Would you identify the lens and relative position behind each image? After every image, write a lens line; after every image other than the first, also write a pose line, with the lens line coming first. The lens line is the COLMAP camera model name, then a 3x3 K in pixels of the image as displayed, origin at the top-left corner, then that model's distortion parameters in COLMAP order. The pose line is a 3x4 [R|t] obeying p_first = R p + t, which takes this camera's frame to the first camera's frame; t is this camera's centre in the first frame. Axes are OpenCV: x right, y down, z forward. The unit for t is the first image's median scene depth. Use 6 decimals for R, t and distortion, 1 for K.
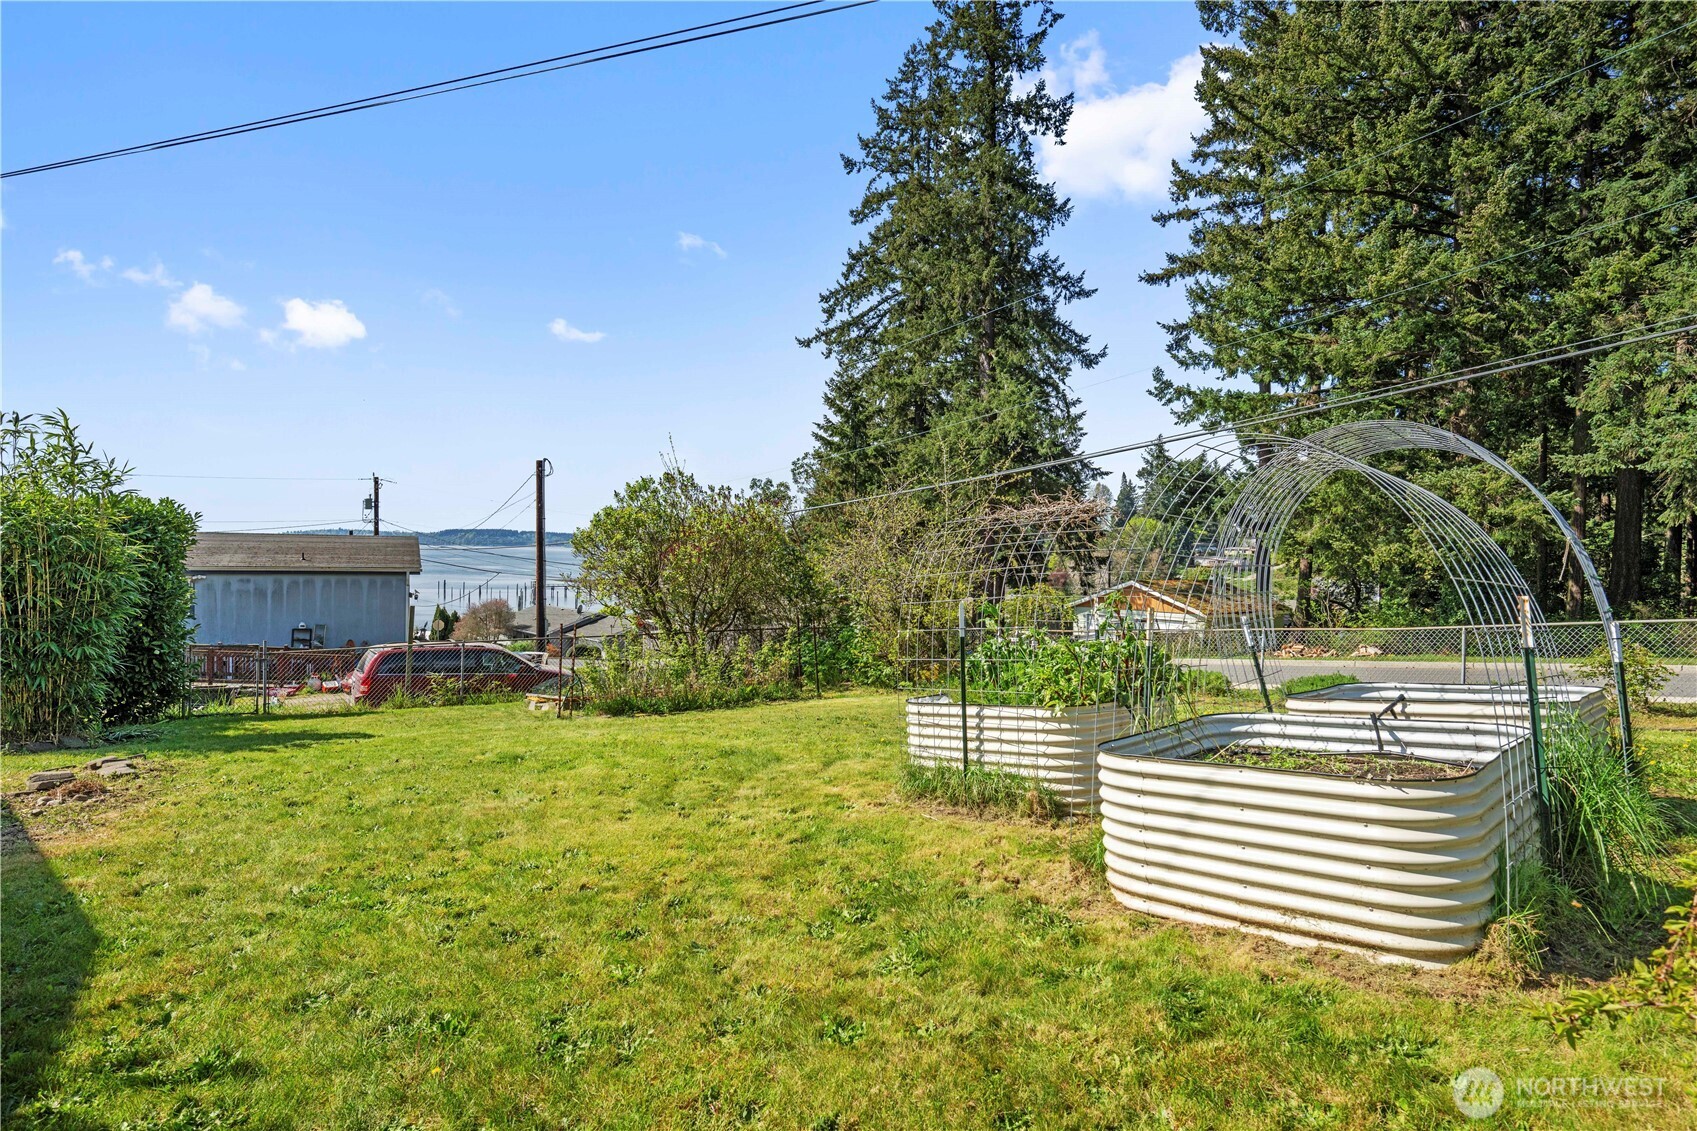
lens RADIAL K [[921.0, 0, 850.8], [0, 921.0, 564.4], [0, 0, 1]] dist [0.000997, 0.000519]
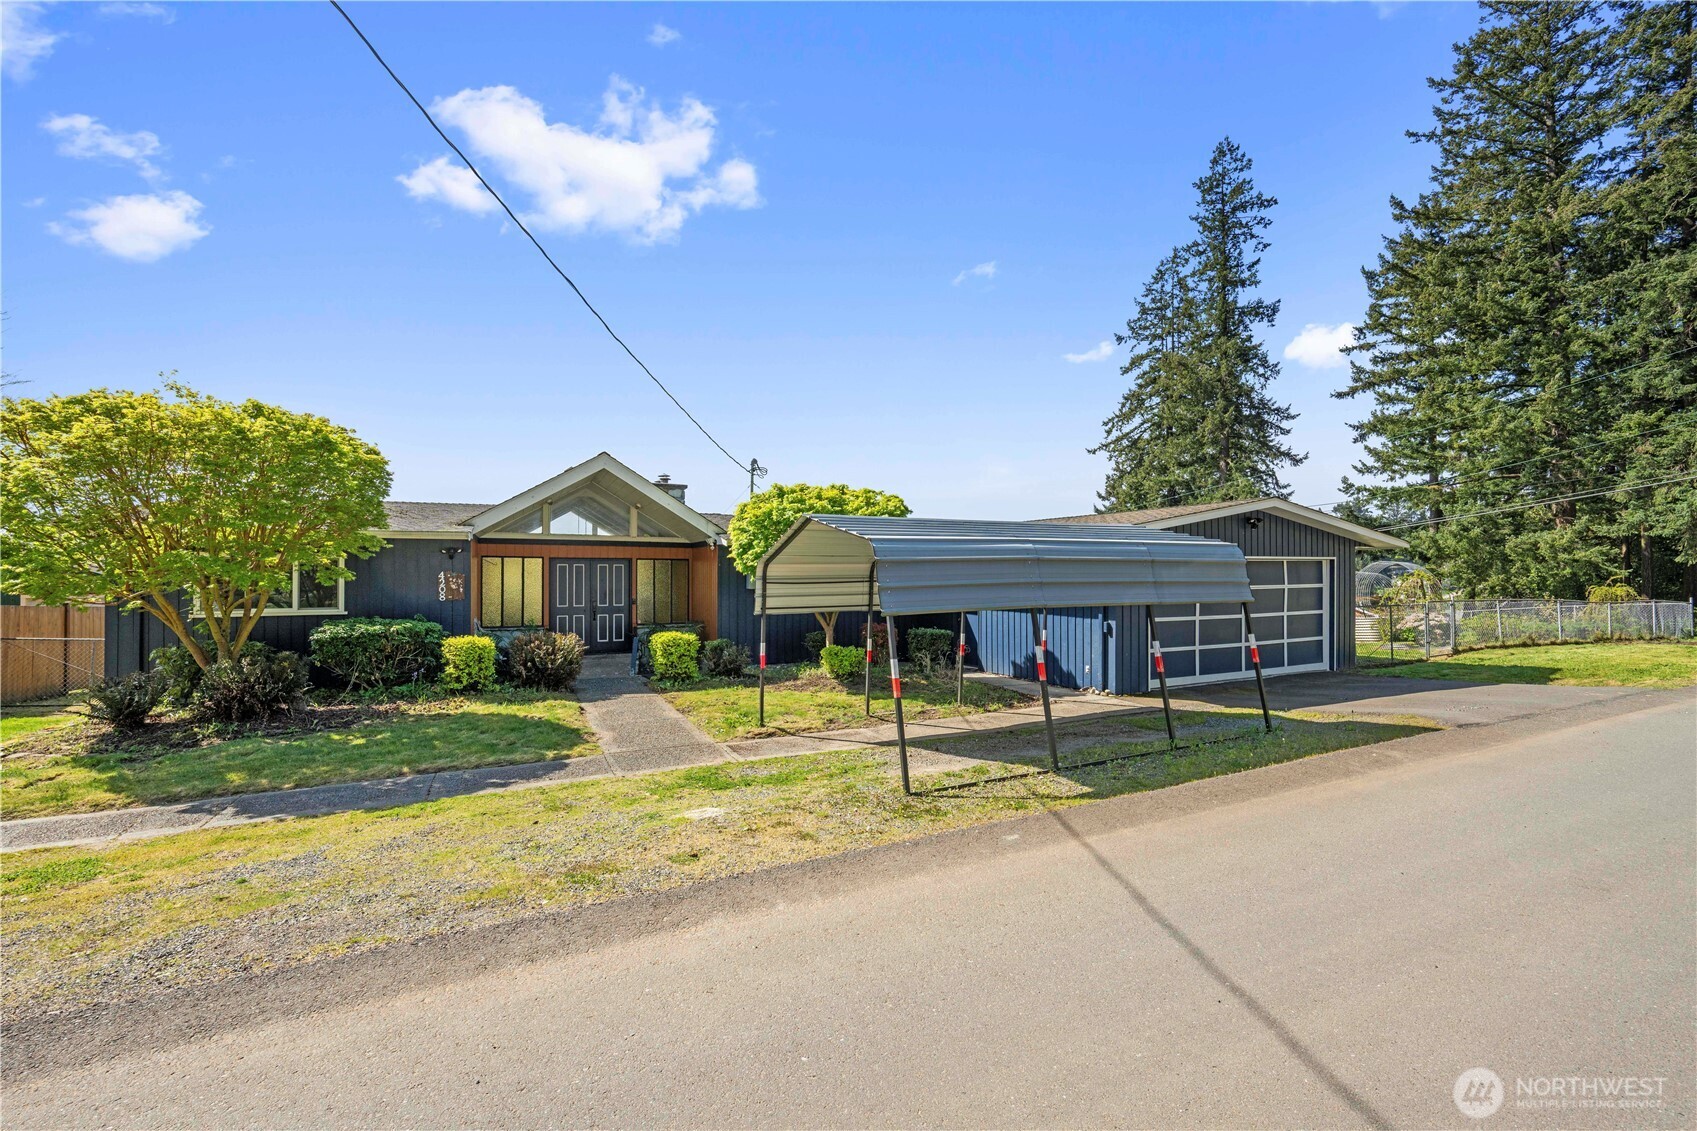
lens RADIAL K [[717.5, 0, 845.8], [0, 717.5, 568.5], [0, 0, 1]] dist [0.001354, 0.000101]
pose [[0.956577, -0.016318, -0.291022, -0.123971], [0.008038, 0.999529, -0.029624, -0.002054], [0.291368, 0.025998, 0.956258, -0.399246]]
